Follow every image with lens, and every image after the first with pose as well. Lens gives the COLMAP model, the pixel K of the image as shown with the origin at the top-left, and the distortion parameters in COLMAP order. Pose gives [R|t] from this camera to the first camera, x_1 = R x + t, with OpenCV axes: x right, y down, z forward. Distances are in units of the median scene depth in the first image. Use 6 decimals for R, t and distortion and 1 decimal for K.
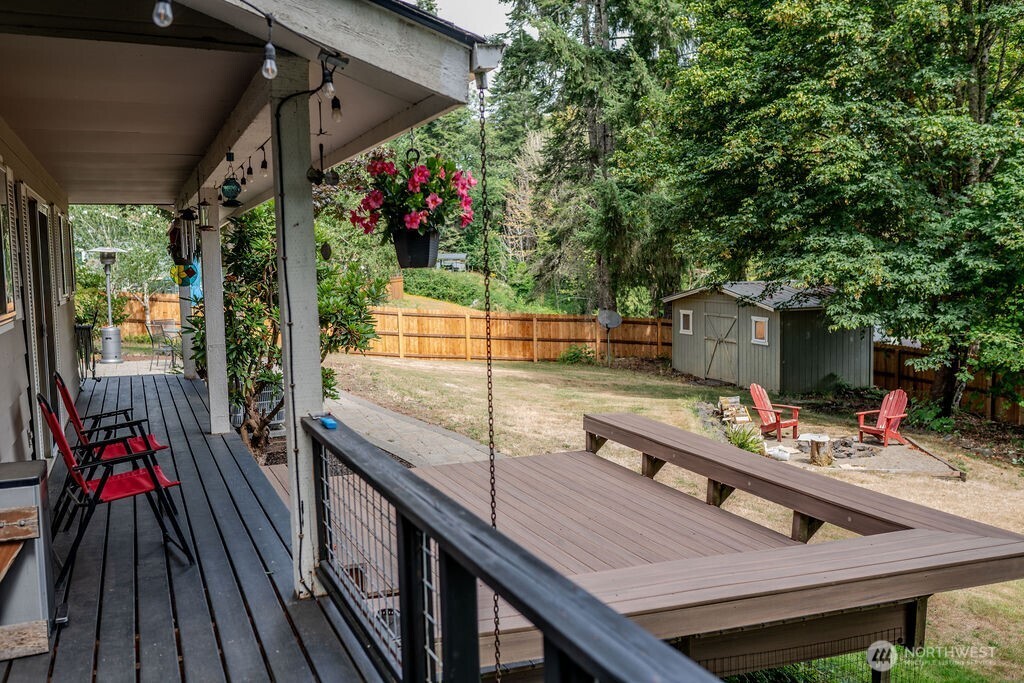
lens RADIAL K [[968.2, 0, 511.0], [0, 968.2, 341.1], [0, 0, 1]] dist [-0.039272, 0.000000]
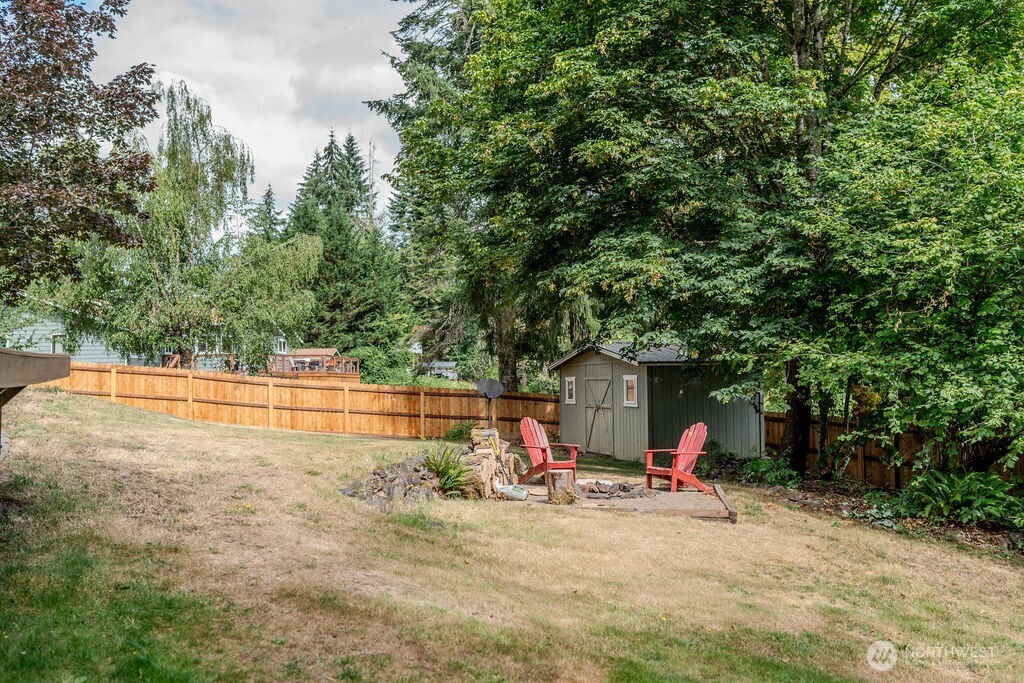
lens RADIAL K [[968.2, 0, 513.4], [0, 968.2, 342.9], [0, 0, 1]] dist [-0.039272, 0.000000]
pose [[0.999580, 0.007488, -0.028011, 0.208413], [-0.010935, 0.992094, -0.125022, 0.066608], [0.026853, 0.125276, 0.991758, 0.147700]]
